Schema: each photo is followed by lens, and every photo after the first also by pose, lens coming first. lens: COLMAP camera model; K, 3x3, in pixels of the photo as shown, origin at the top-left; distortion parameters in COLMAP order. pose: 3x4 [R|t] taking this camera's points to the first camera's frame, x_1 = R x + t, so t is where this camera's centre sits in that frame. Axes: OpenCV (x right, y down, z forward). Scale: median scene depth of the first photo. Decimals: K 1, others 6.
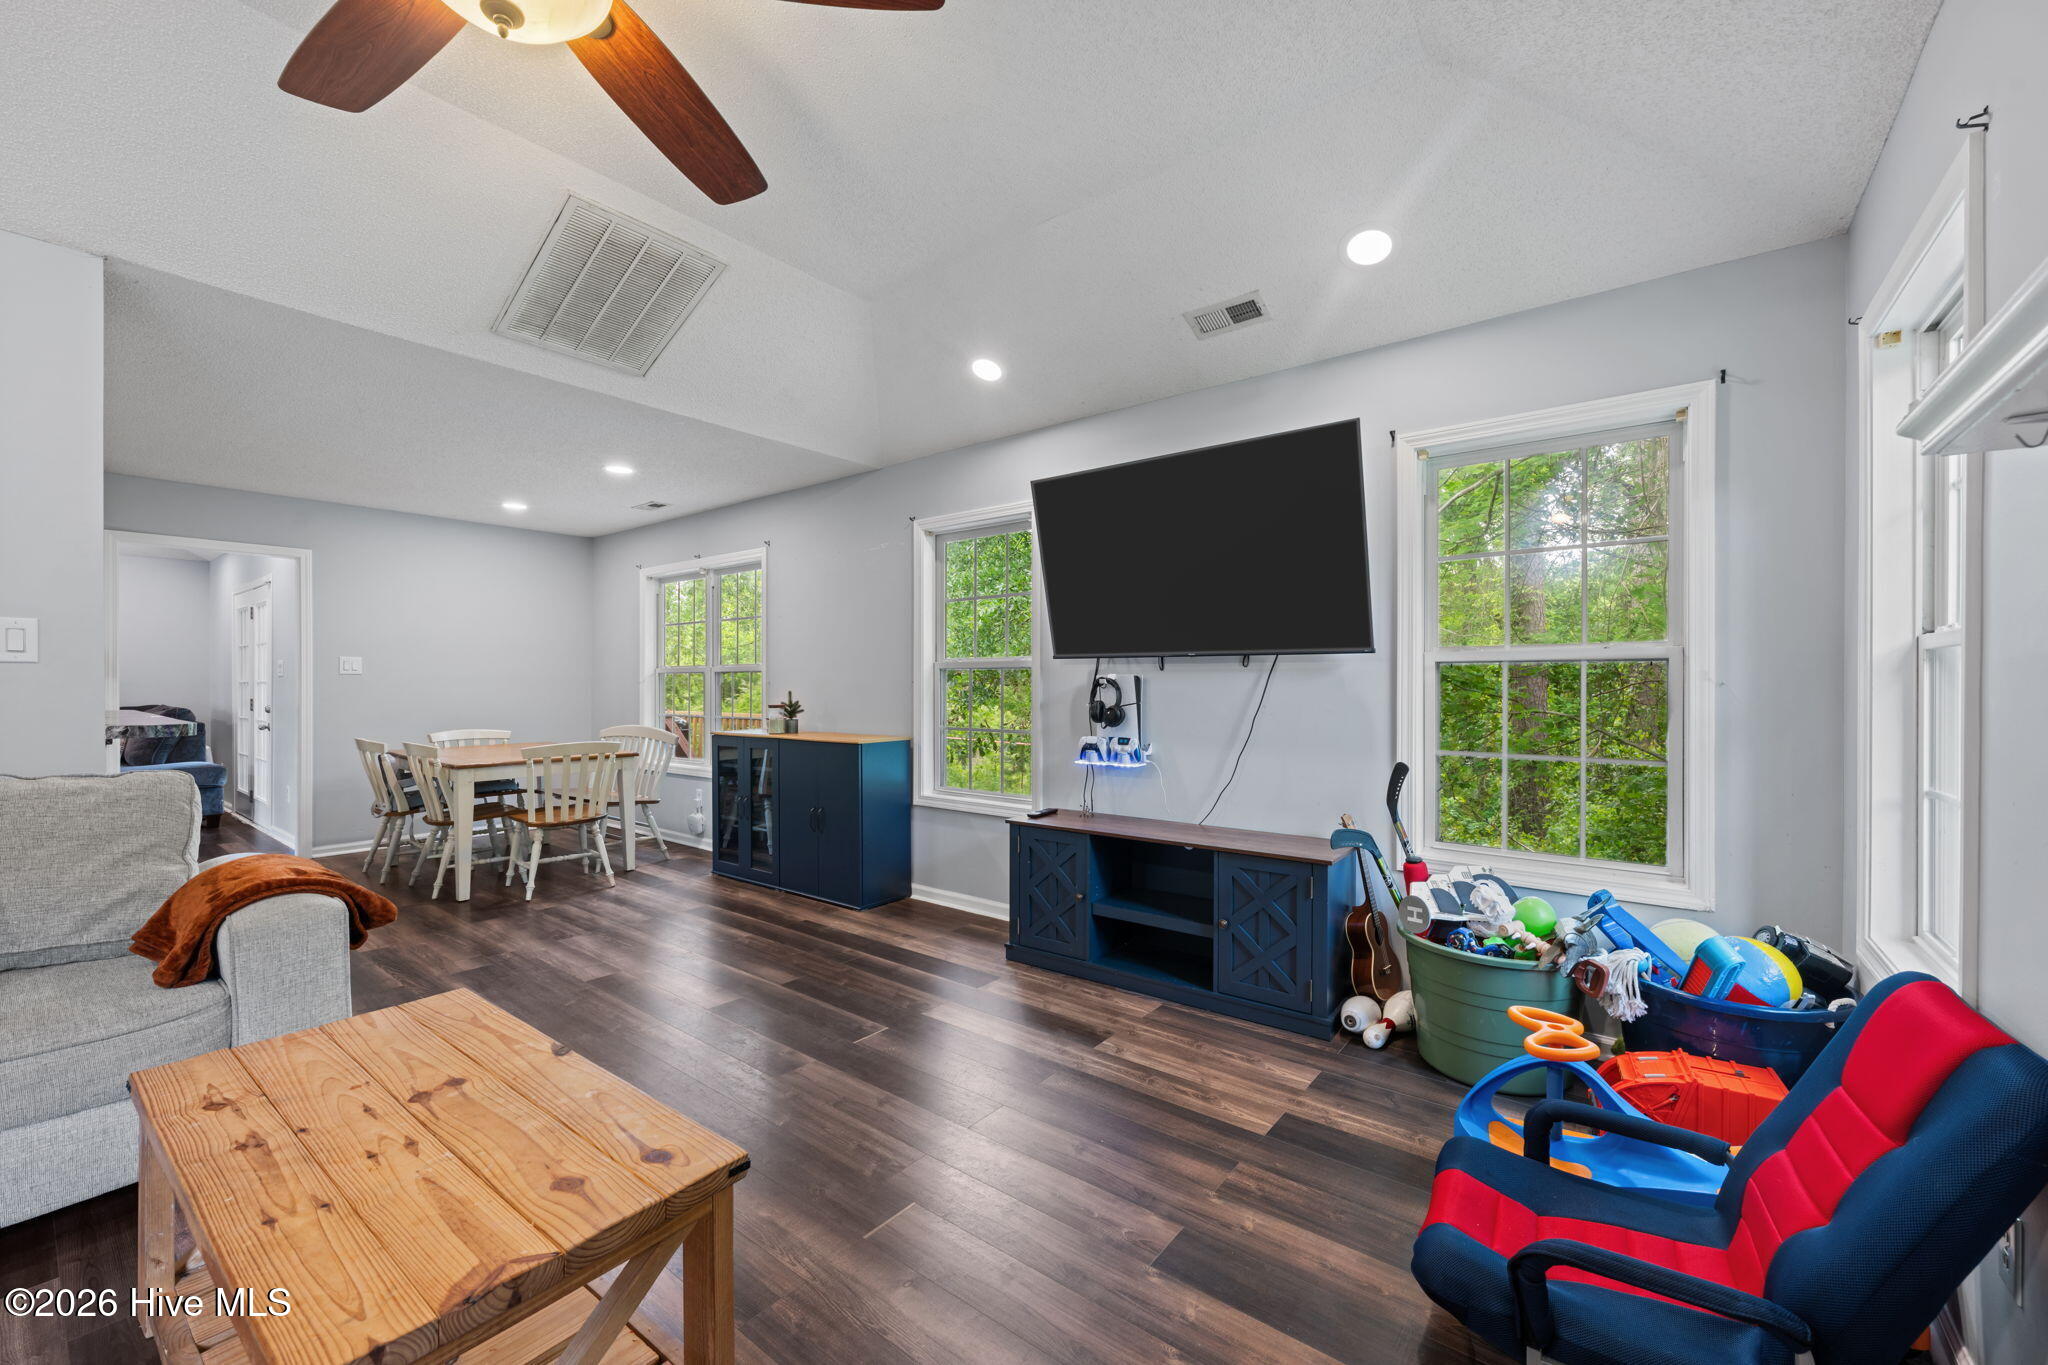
lens RADIAL K [[812.6, 0, 1024.0], [0, 812.6, 682.5], [0, 0, 1]] dist [-0.000876, -0.000097]
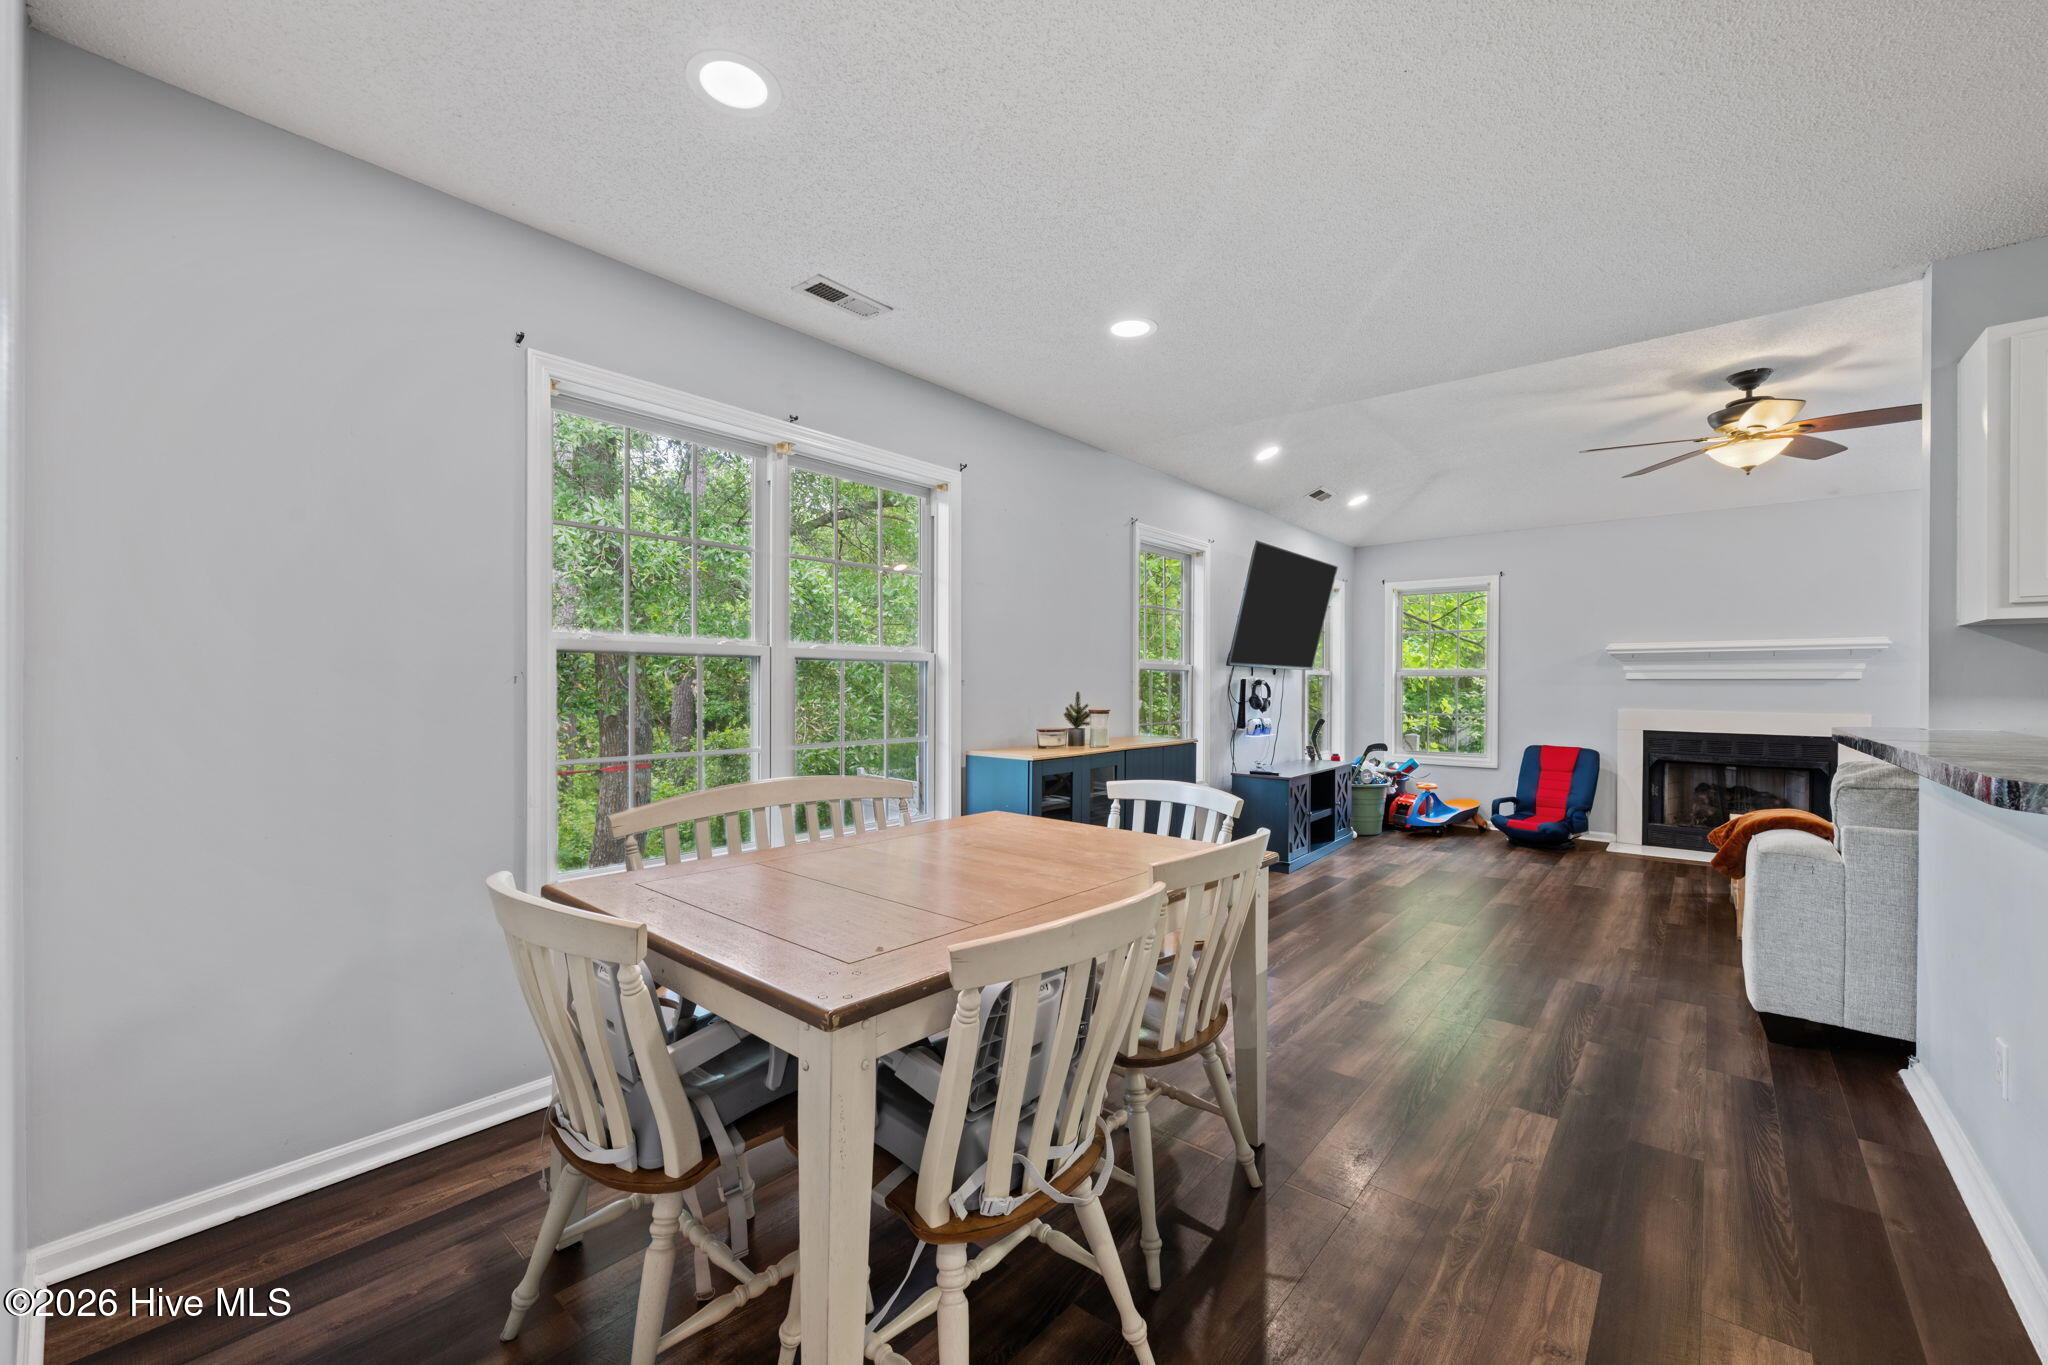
lens RADIAL K [[812.6, 0, 1024.0], [0, 812.6, 682.5], [0, 0, 1]] dist [-0.000876, -0.000097]
pose [[0.052590, 0.000565, 0.998616, -1.073034], [-0.008655, 0.999963, -0.000110, 0.002049], [-0.998579, -0.008637, 0.052593, 1.014088]]
